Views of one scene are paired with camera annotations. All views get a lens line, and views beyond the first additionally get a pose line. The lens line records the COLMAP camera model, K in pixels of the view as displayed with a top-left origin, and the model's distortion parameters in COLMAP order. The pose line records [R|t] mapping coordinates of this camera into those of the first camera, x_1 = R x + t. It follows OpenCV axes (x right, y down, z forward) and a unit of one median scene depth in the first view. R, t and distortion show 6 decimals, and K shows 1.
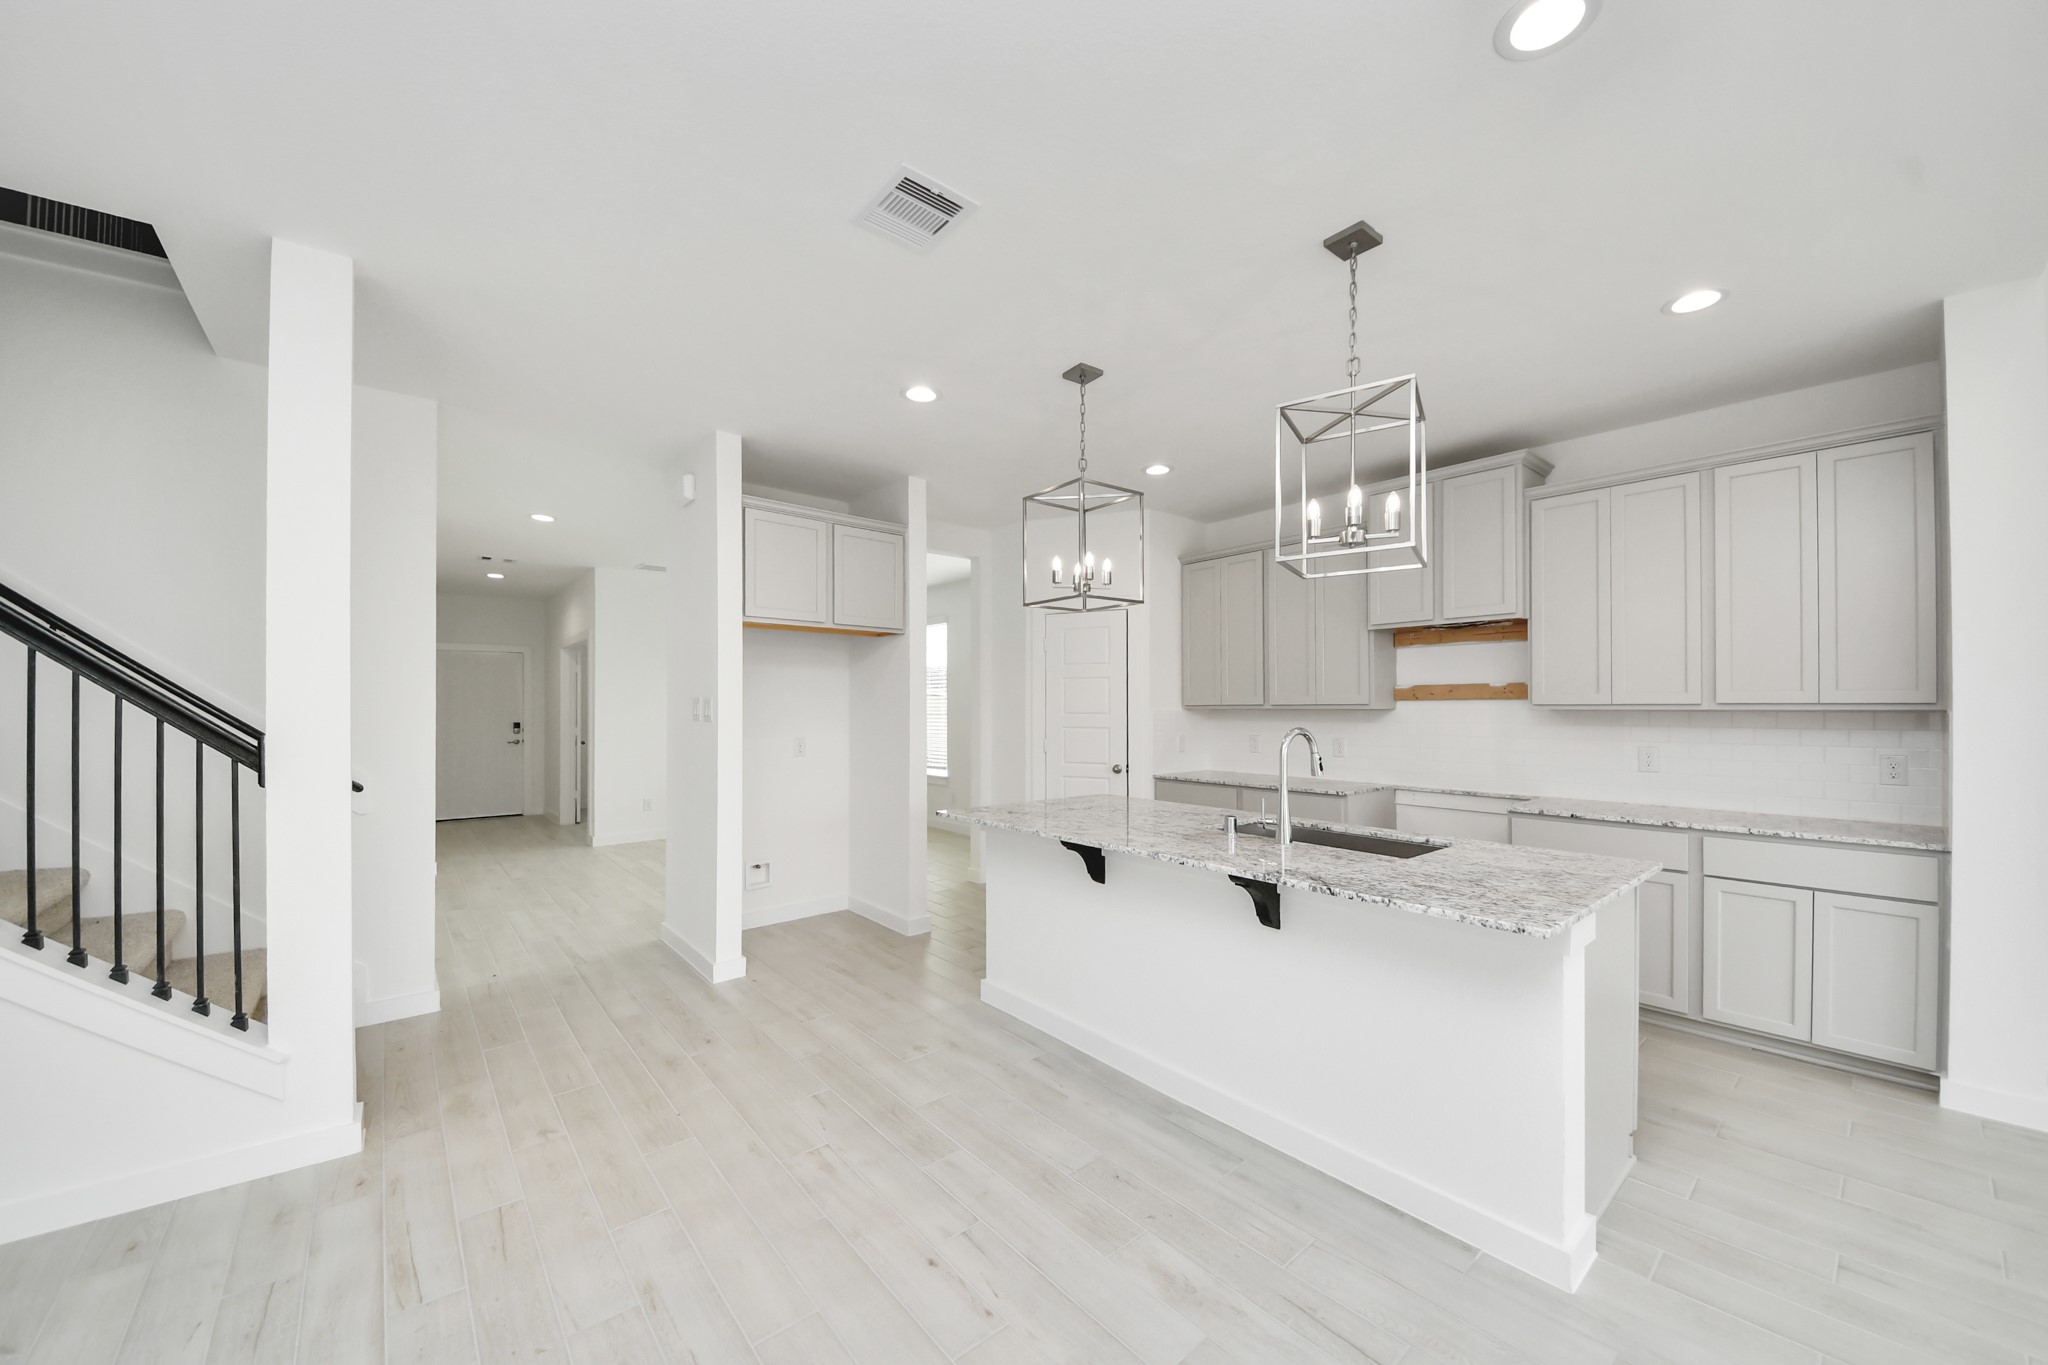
lens RADIAL K [[740.8, 0, 1018.6], [0, 740.8, 703.8], [0, 0, 1]] dist [0.031770, -0.024278]
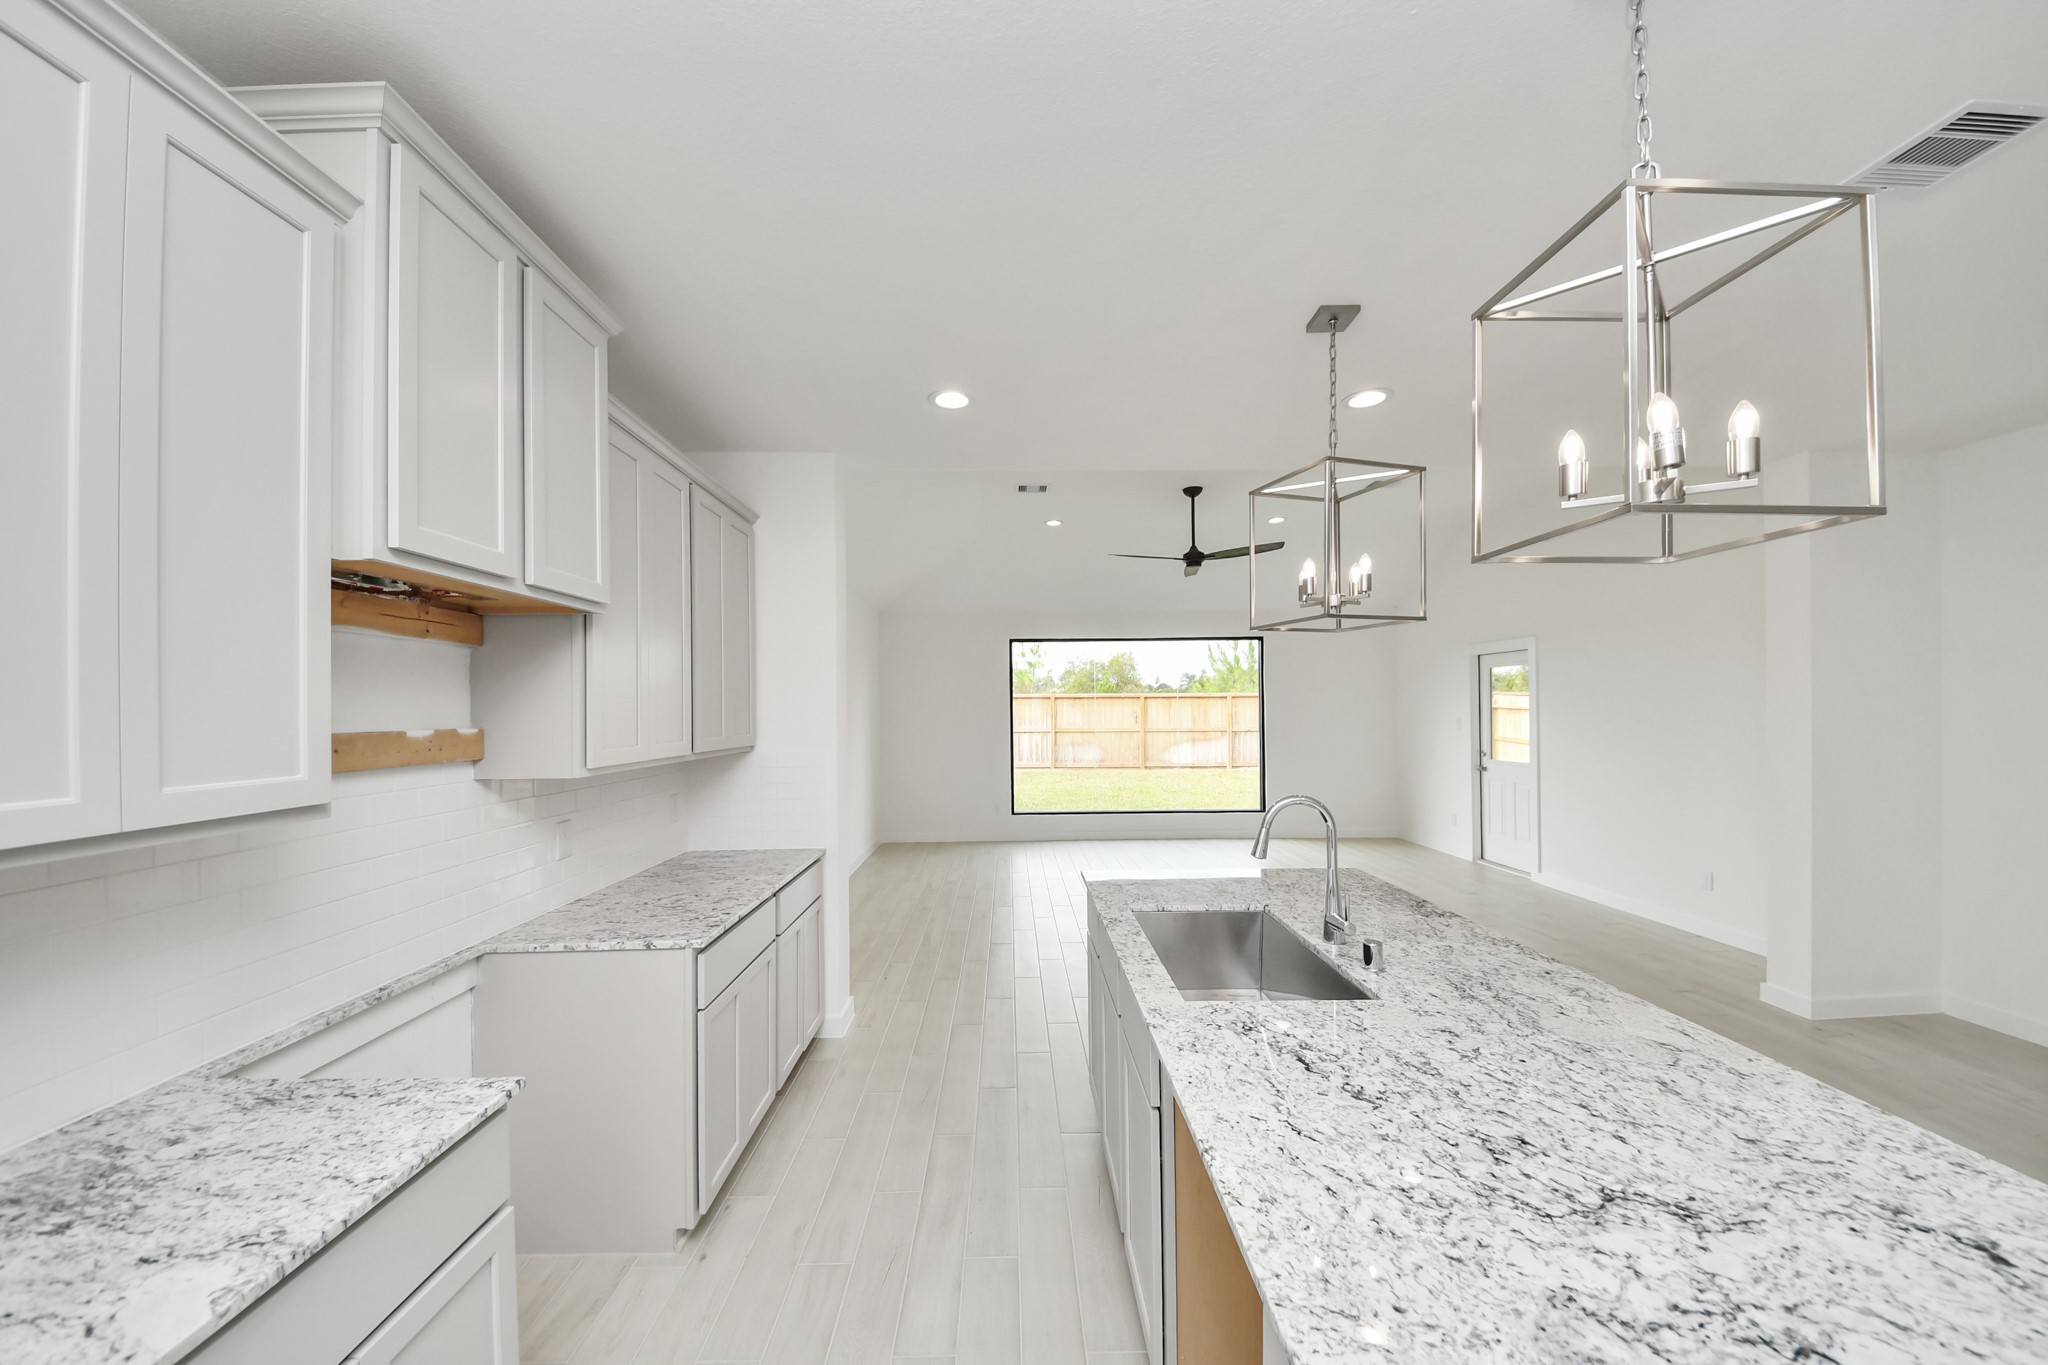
lens RADIAL K [[740.8, 0, 1018.6], [0, 740.8, 703.8], [0, 0, 1]] dist [0.031770, -0.024278]
pose [[-0.774551, 0.011328, 0.632410, 0.071035], [0.007768, 0.999935, -0.008397, -0.036054], [-0.632463, -0.001592, -0.774589, 1.116617]]
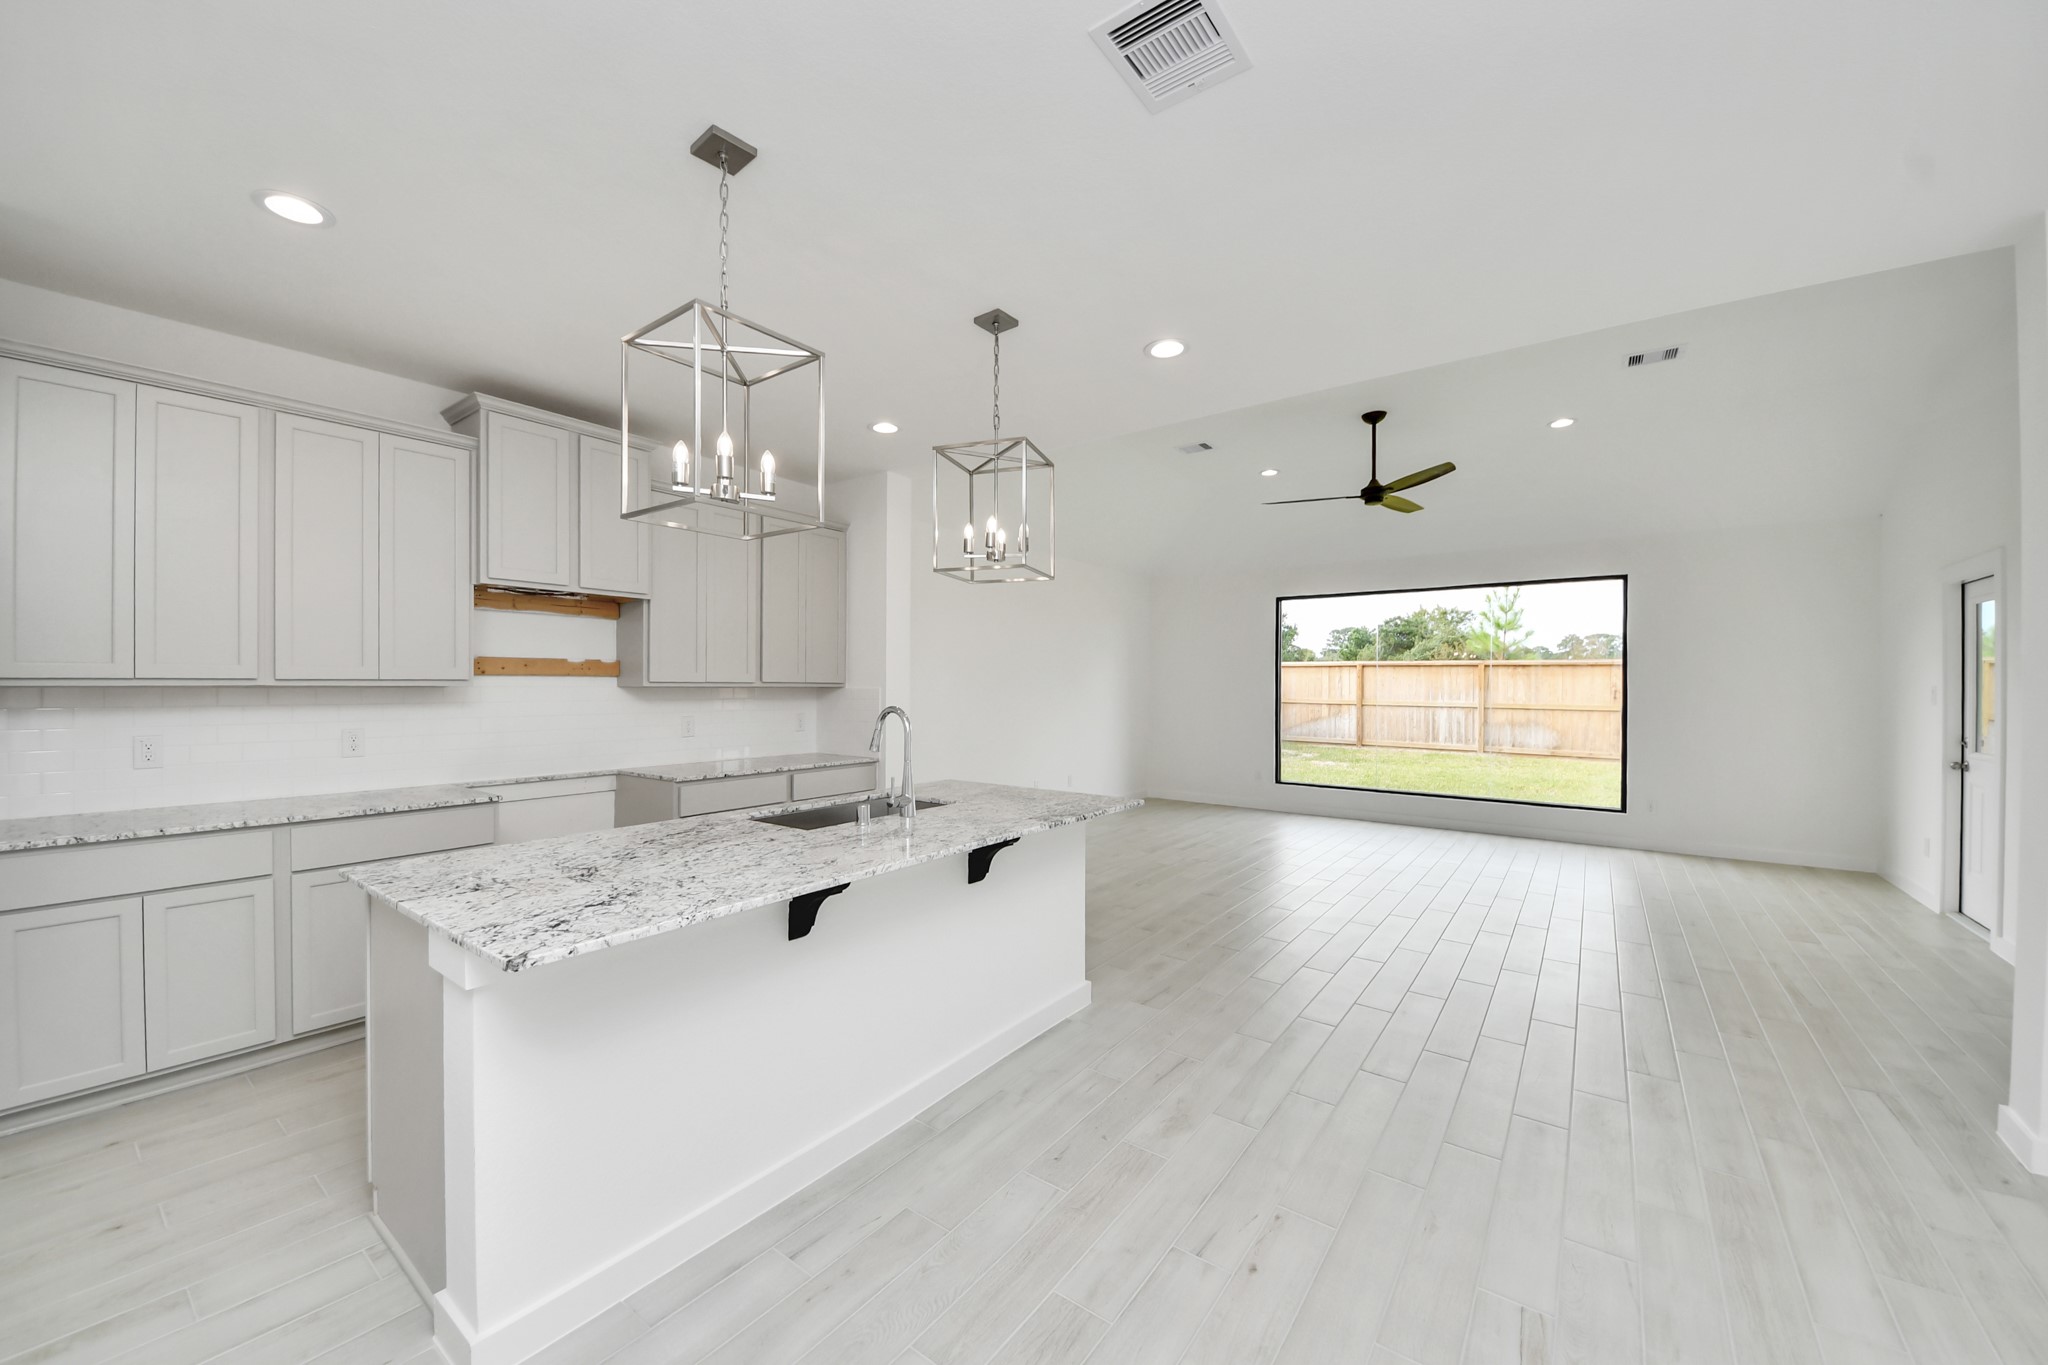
lens RADIAL K [[768.4, 0, 1007.5], [0, 768.4, 684.4], [0, 0, 1]] dist [0.013952, -0.000107]
pose [[-0.219562, -0.001307, 0.975598, -0.445618], [-0.007804, 0.999969, -0.000416, 0.001295], [-0.975567, -0.007705, -0.219566, 0.673522]]
